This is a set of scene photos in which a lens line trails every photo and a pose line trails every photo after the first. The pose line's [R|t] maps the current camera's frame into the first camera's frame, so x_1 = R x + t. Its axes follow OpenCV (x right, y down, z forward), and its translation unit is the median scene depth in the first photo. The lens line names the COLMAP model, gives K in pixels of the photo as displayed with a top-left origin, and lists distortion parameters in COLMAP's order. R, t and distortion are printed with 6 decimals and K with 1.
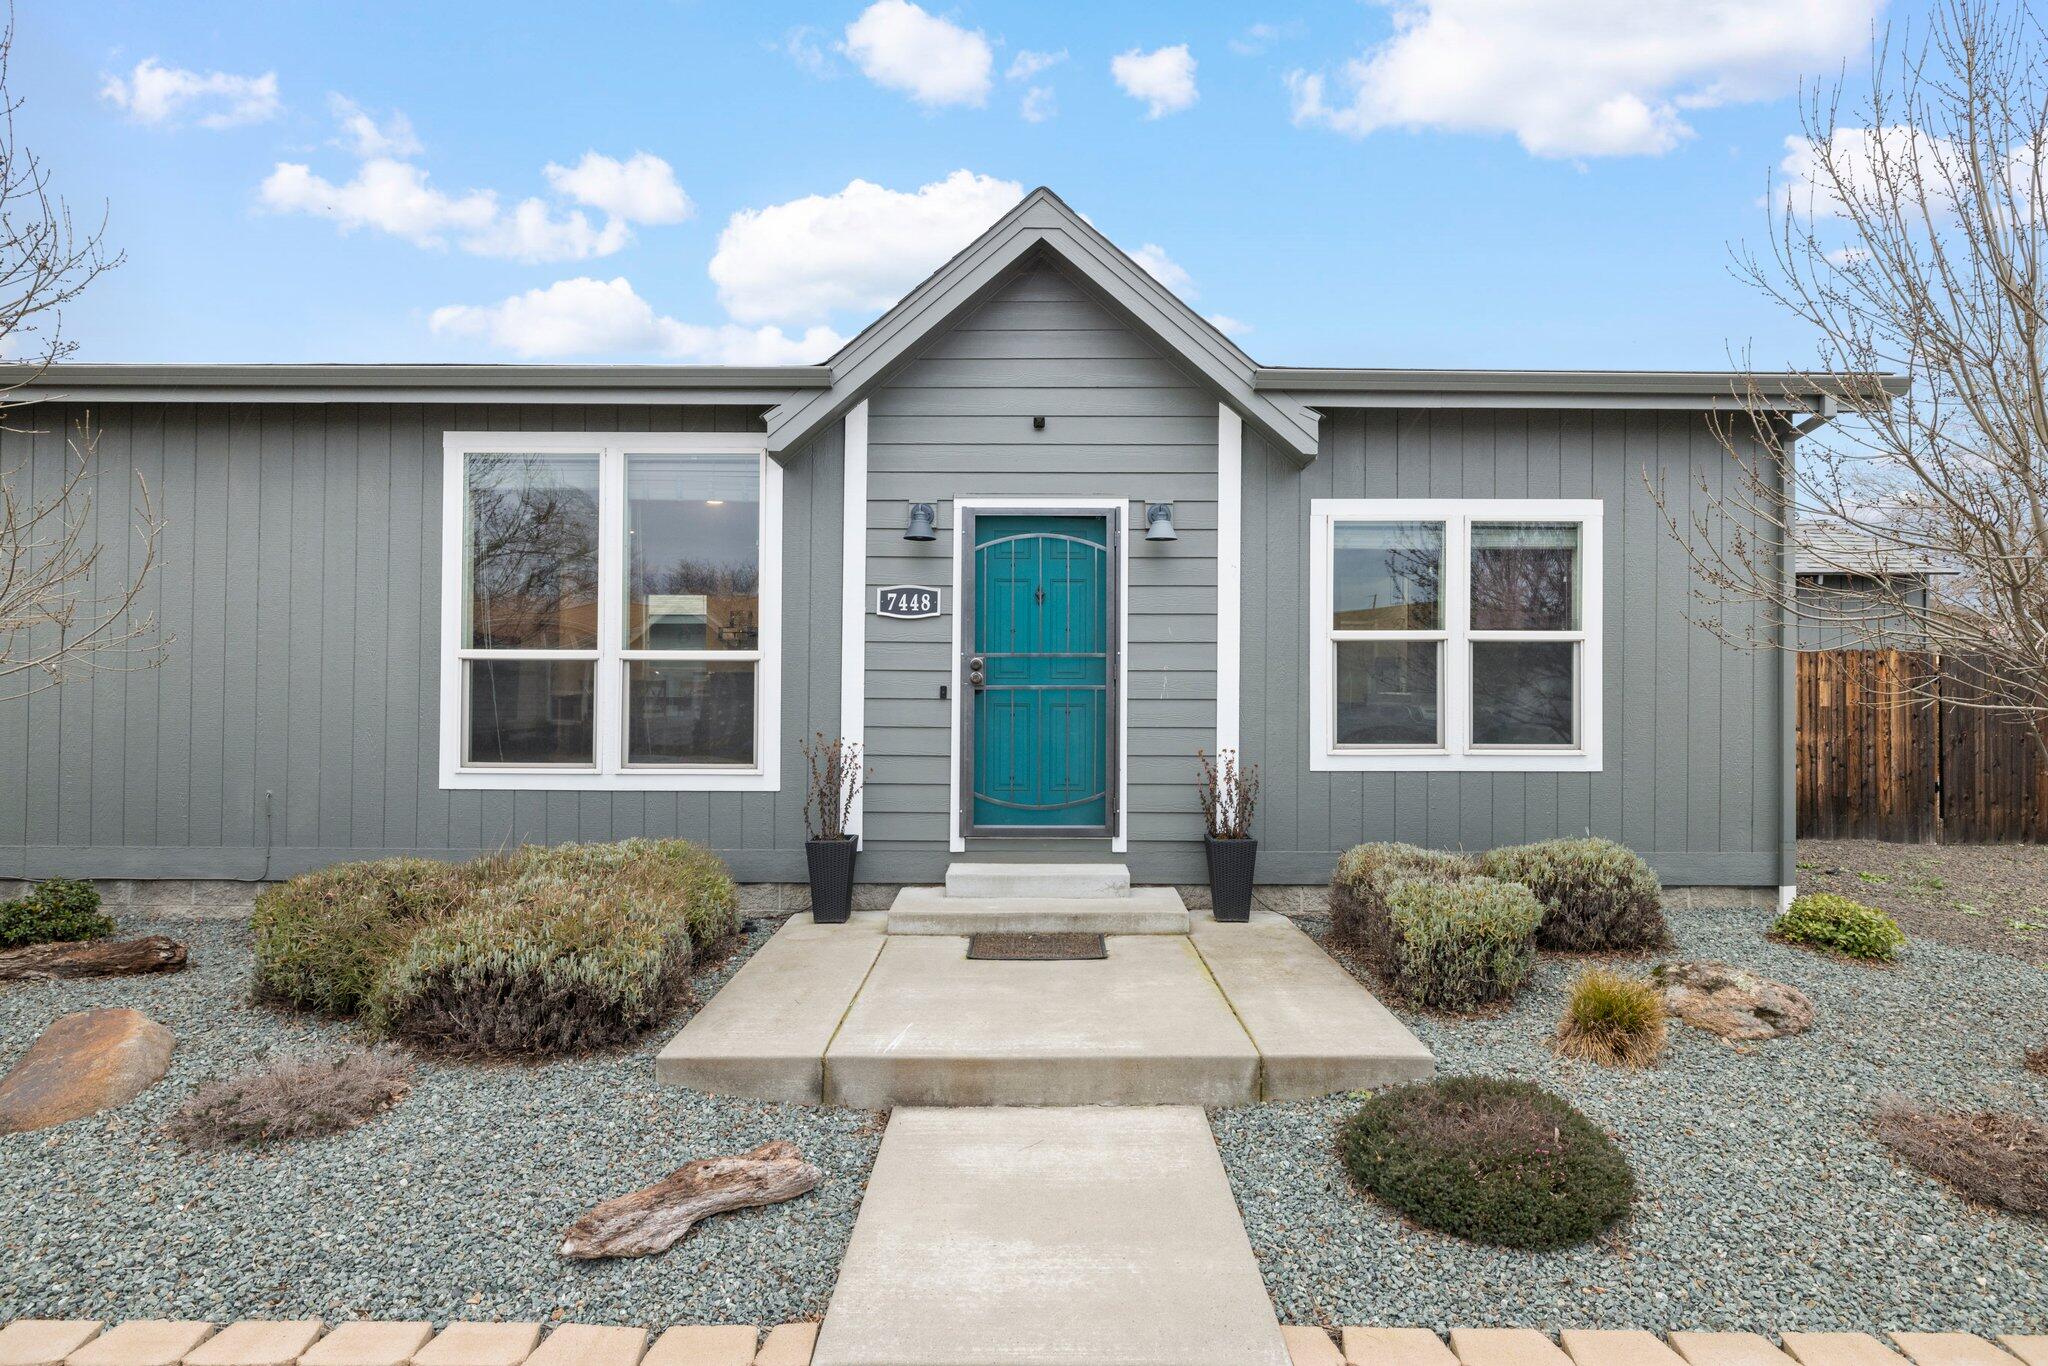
lens RADIAL K [[1048.5, 0, 1024.5], [0, 1048.5, 674.8], [0, 0, 1]] dist [0.000024, -0.001273]
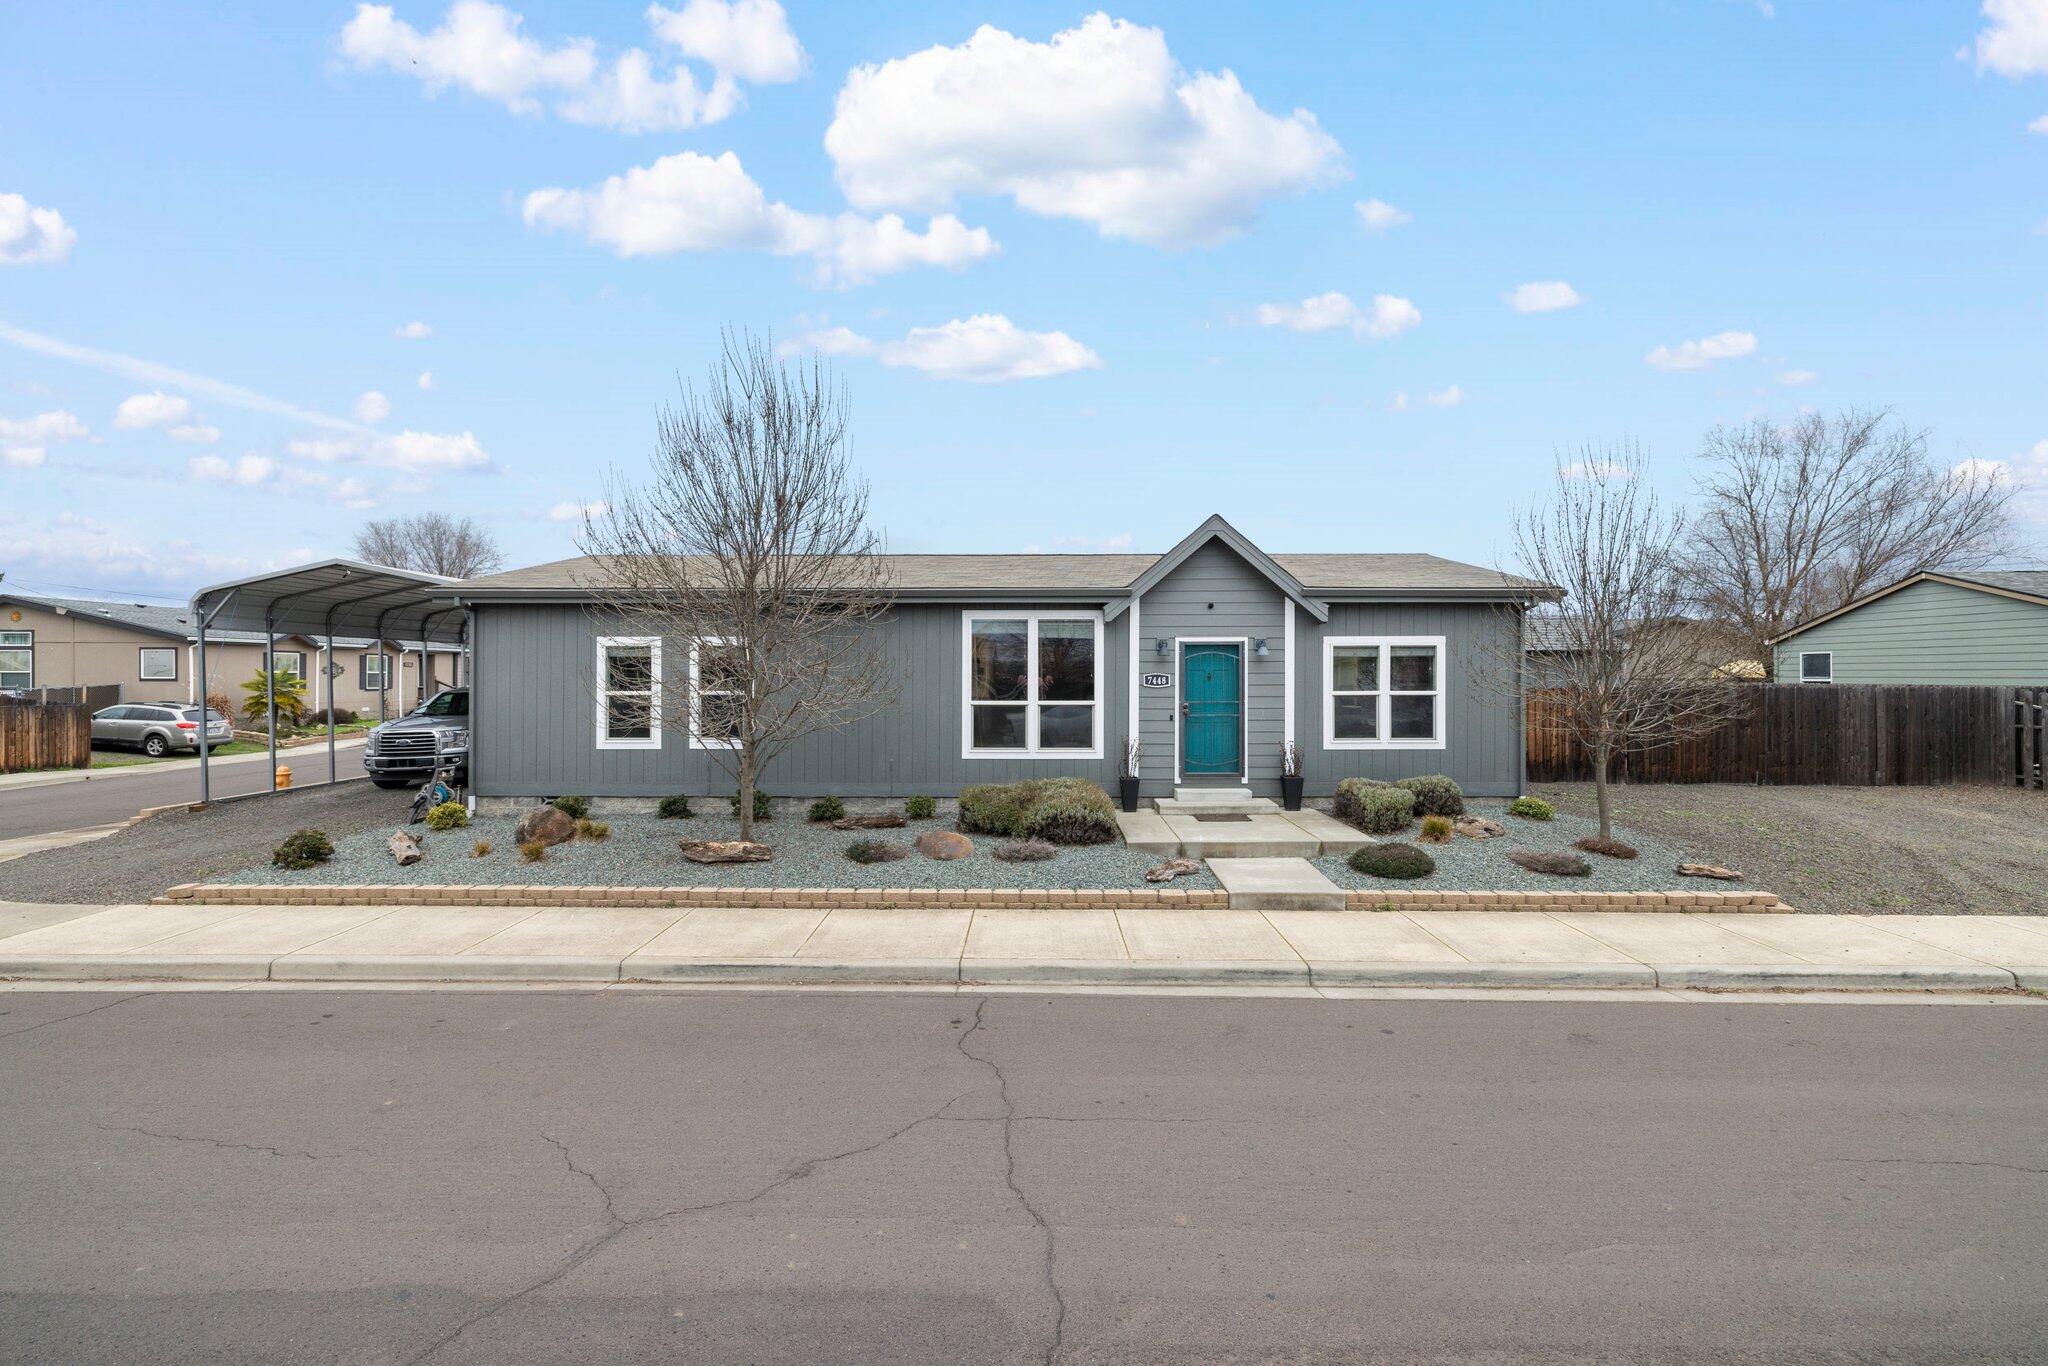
lens RADIAL K [[852.8, 0, 1030.2], [0, 852.8, 672.5], [0, 0, 1]] dist [0.001891, -0.000286]
pose [[0.999962, -0.005492, -0.006818, -0.390551], [0.005507, 0.999983, 0.002154, -0.093791], [0.006806, -0.002192, 0.999974, -0.970430]]
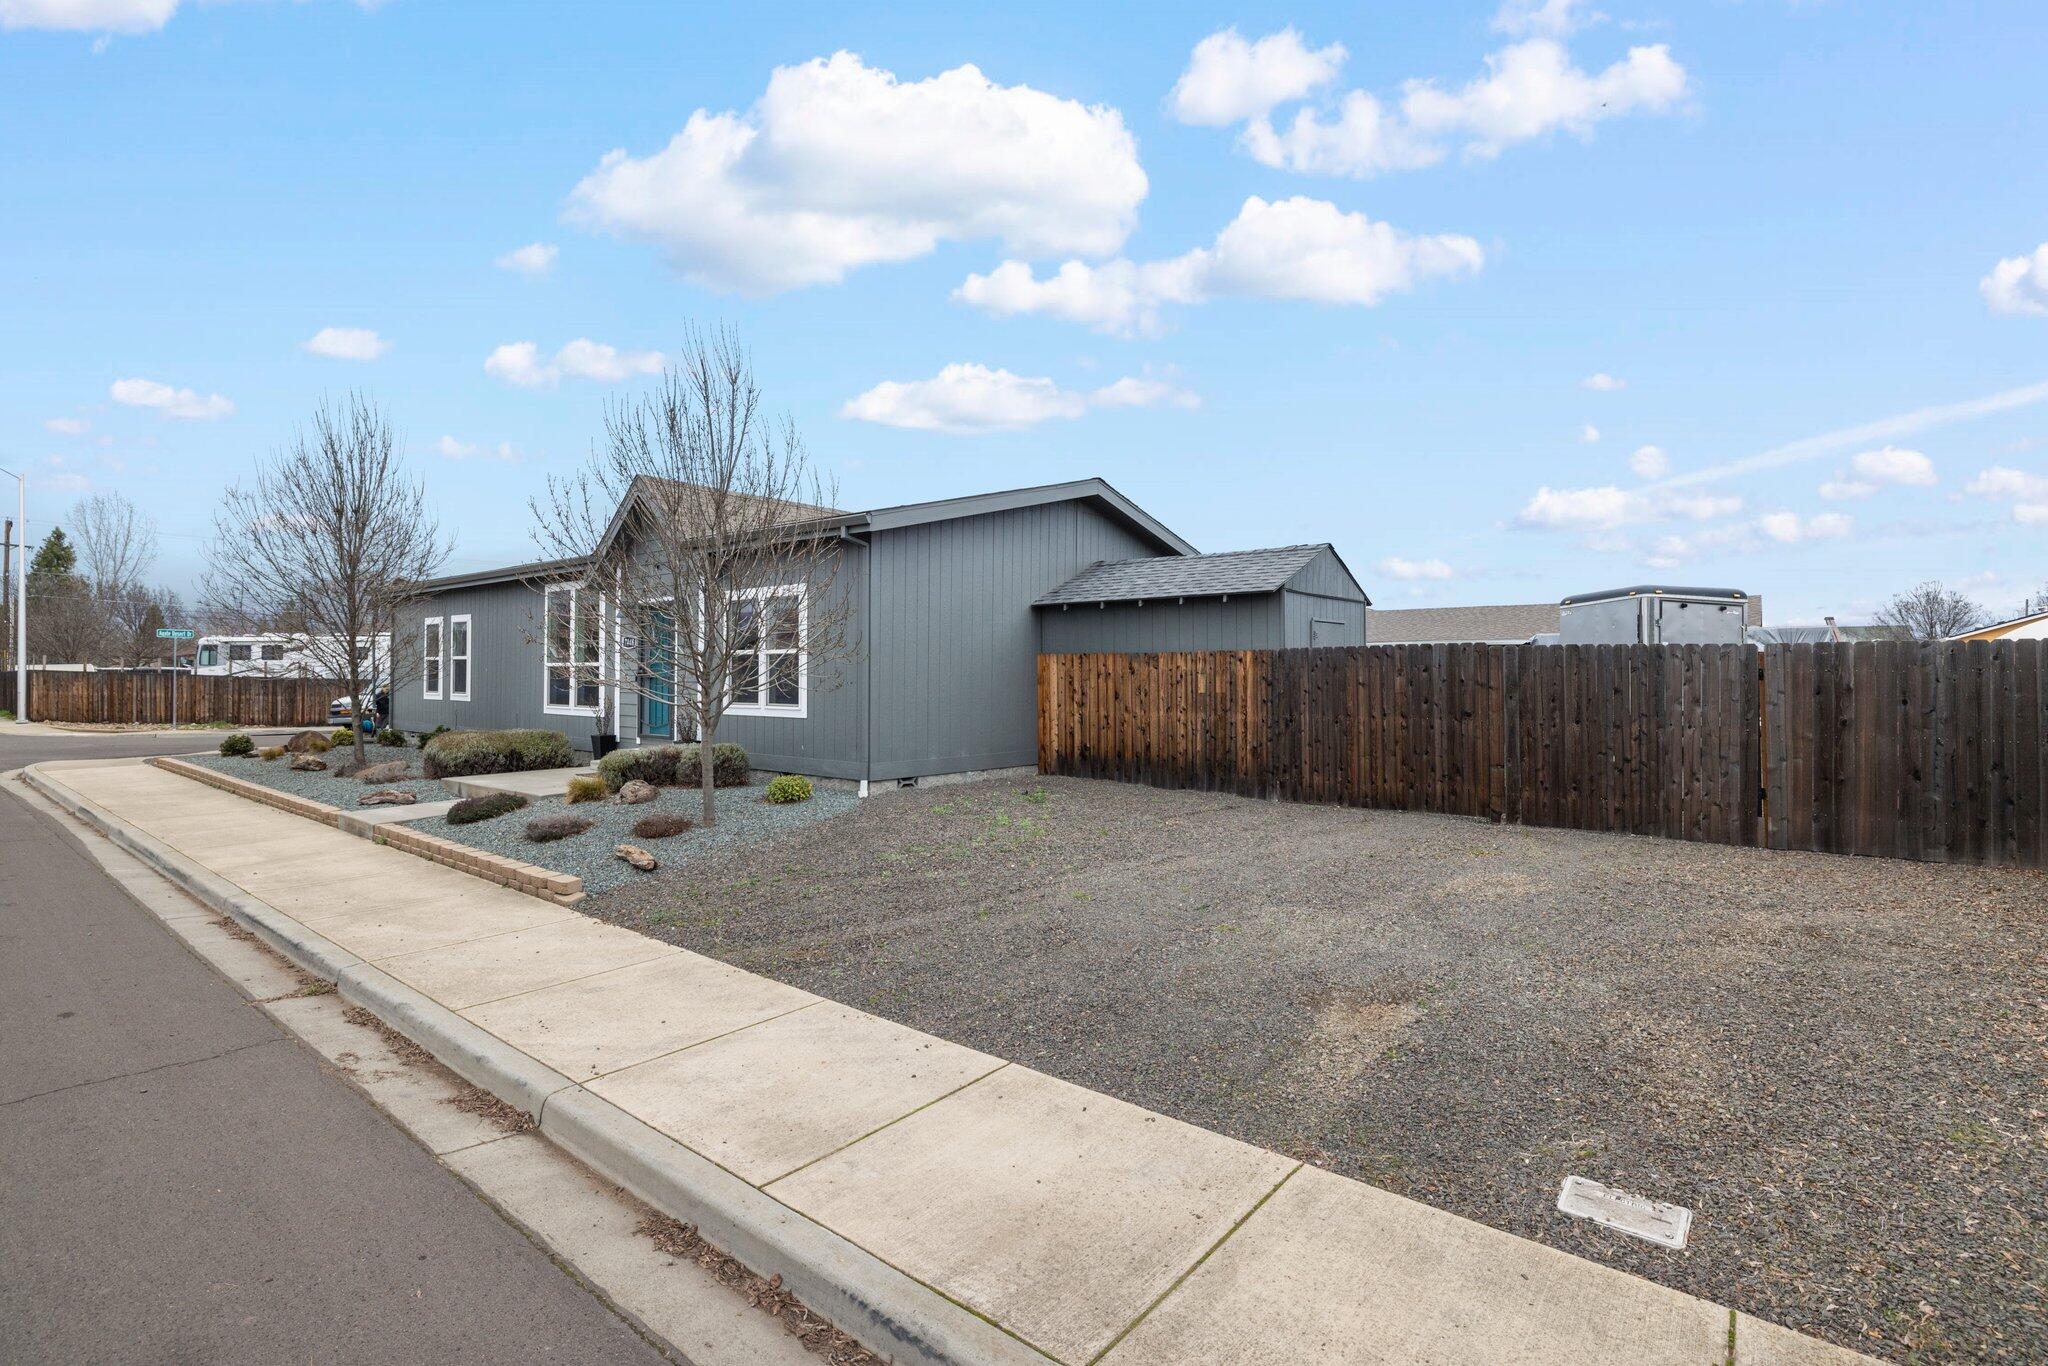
lens RADIAL K [[990.7, 0, 1012.5], [0, 990.7, 695.0], [0, 0, 1]] dist [-0.001720, 0.000859]
pose [[0.763323, 0.009394, -0.645949, 2.101471], [0.000015, 0.999894, 0.014558, 0.020878], [0.646018, -0.011122, 0.763241, -0.202340]]
